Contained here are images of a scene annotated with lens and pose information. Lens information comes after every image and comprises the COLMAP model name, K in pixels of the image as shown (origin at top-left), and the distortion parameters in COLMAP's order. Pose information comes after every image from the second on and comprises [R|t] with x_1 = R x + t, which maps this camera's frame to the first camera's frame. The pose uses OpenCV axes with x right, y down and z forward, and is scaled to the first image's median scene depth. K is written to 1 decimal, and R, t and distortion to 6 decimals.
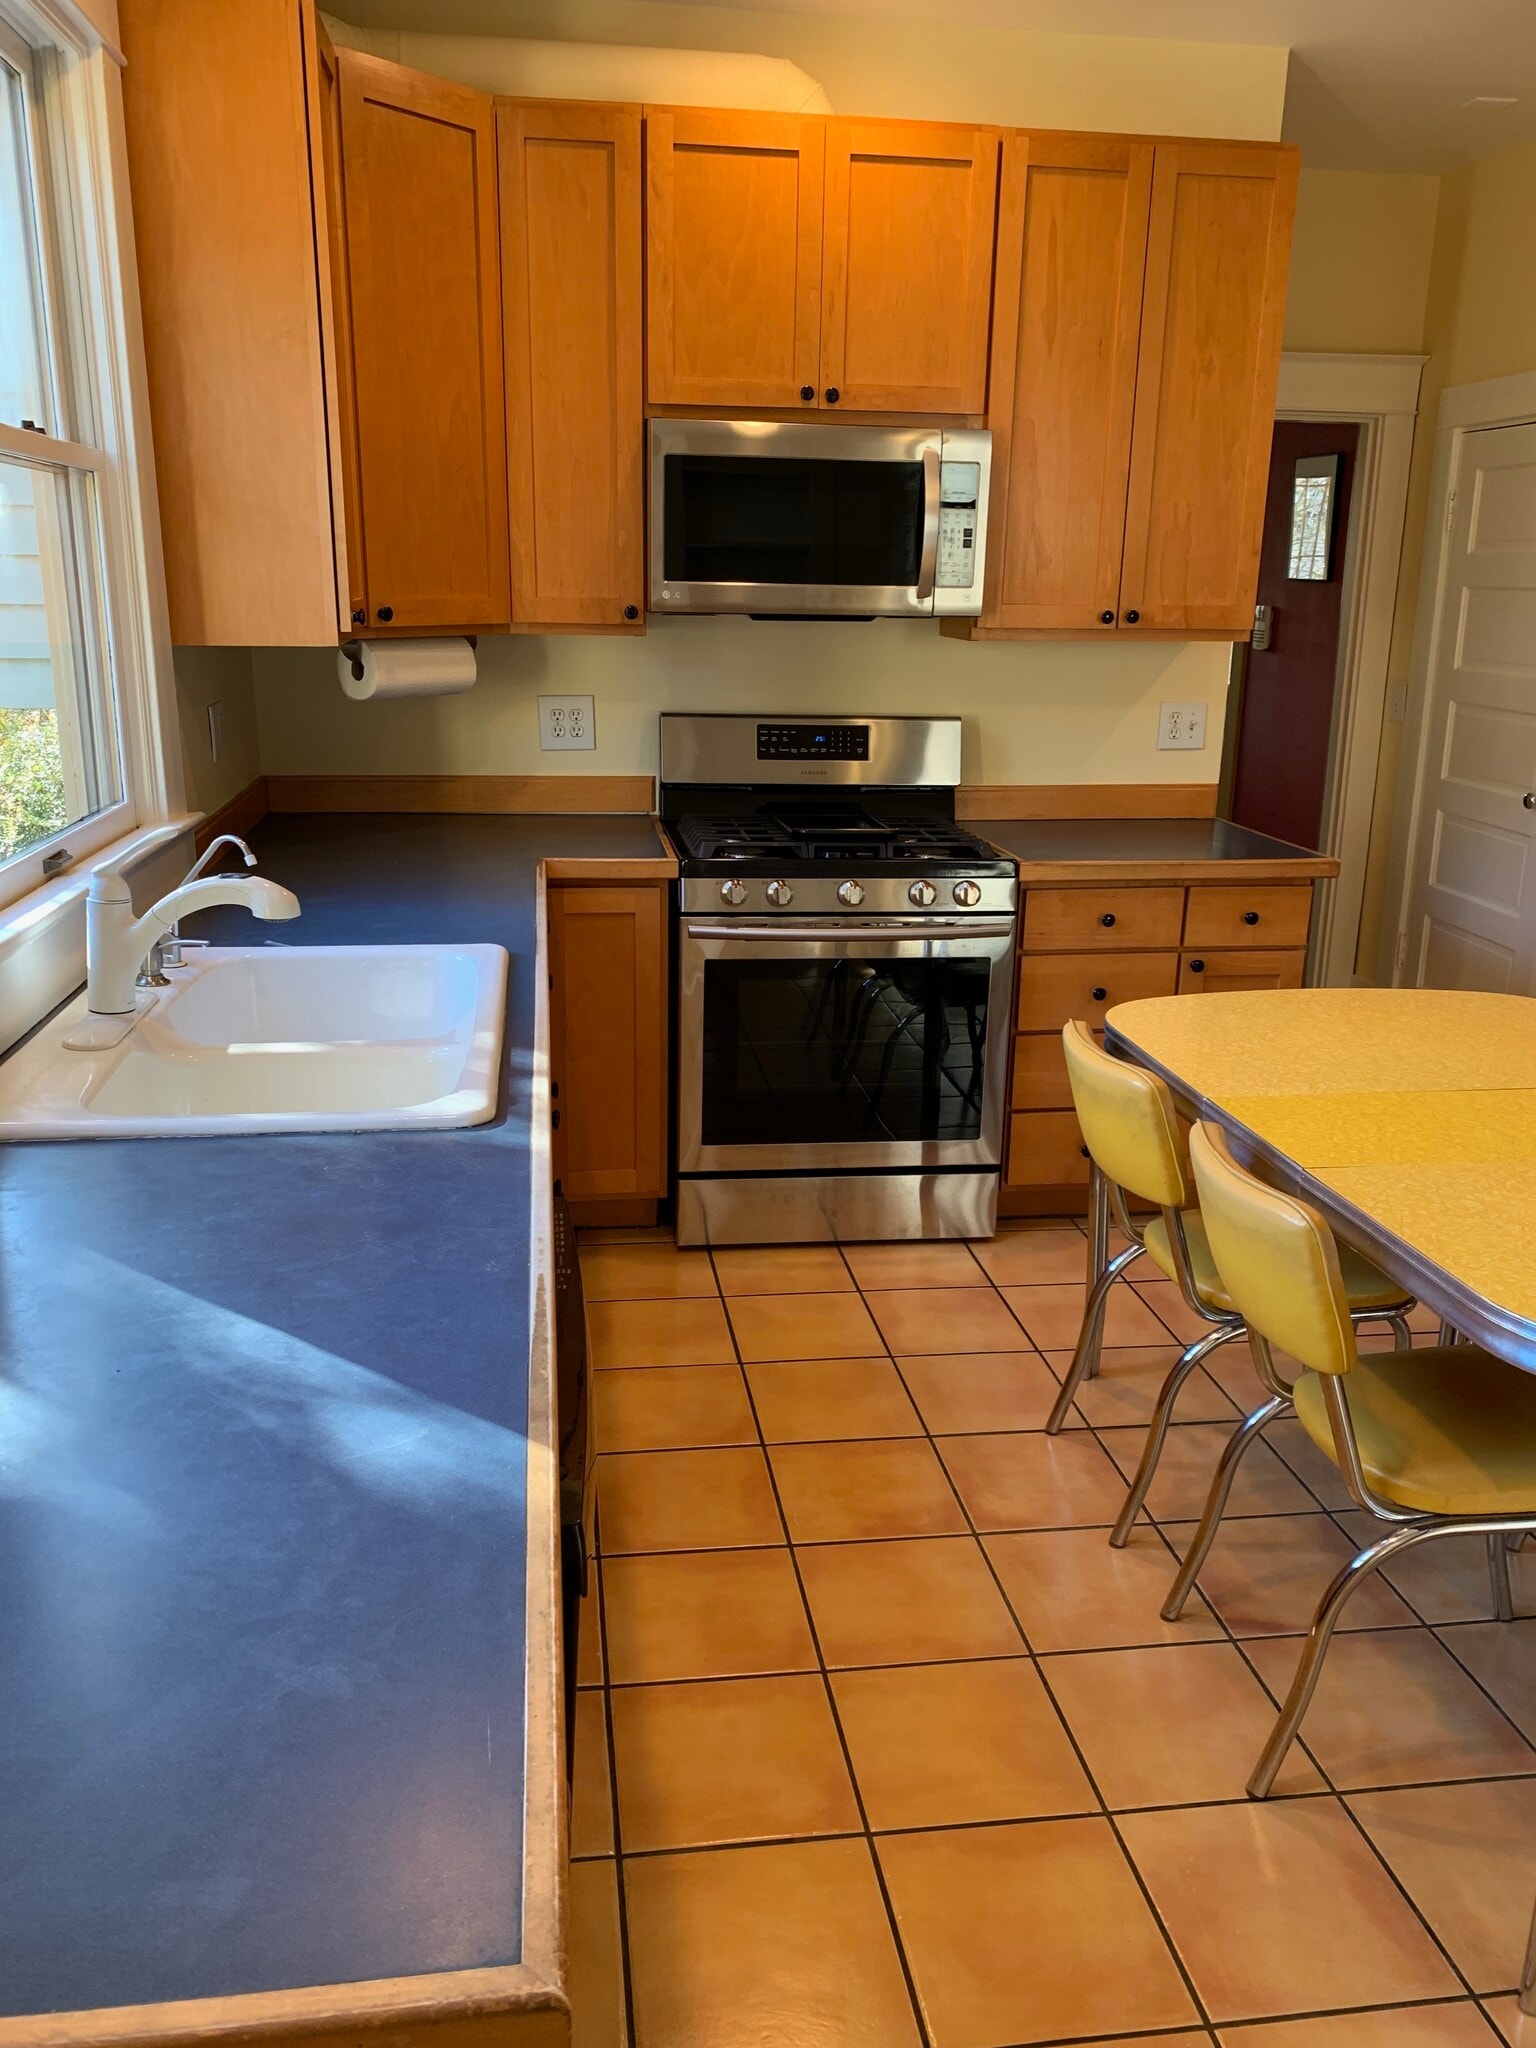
lens RADIAL K [[1558.9, 0, 768.0], [0, 1558.9, 1024.0], [0, 0, 1]] dist [0.032795, -0.028697]
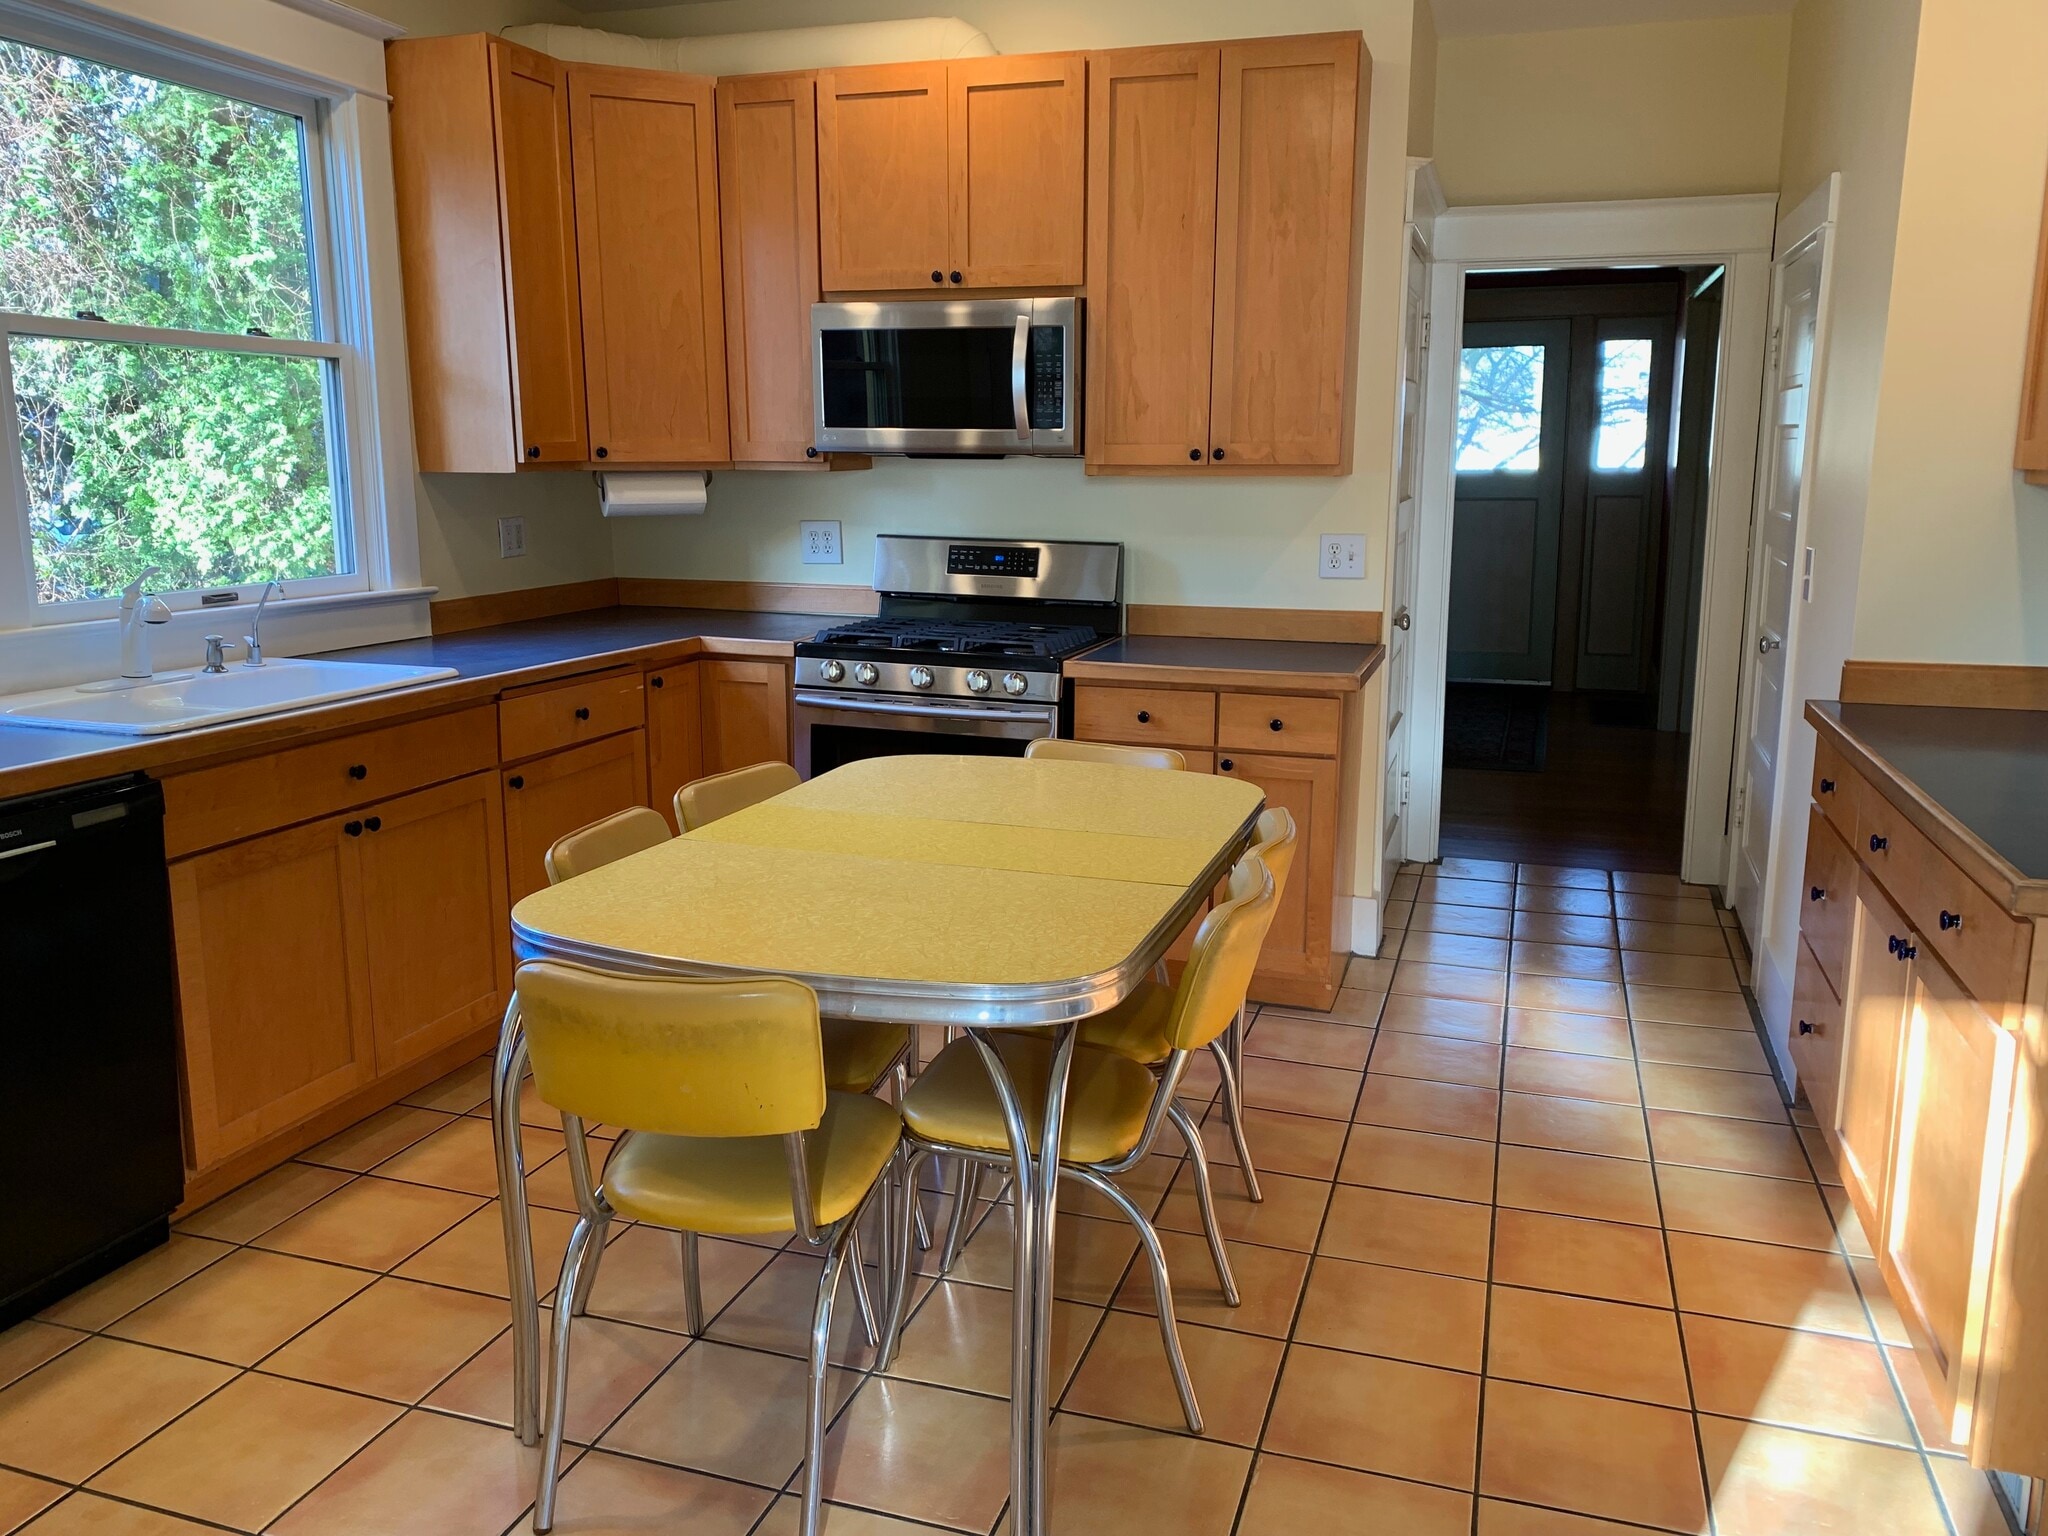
lens RADIAL K [[1558.9, 0, 1018.9], [0, 1558.9, 792.1], [0, 0, 1]] dist [0.032795, -0.028697]
pose [[0.894050, 0.084470, -0.439931, 0.638486], [-0.112752, 0.992877, -0.038500, 0.041215], [0.433545, 0.084024, 0.897206, -0.046515]]
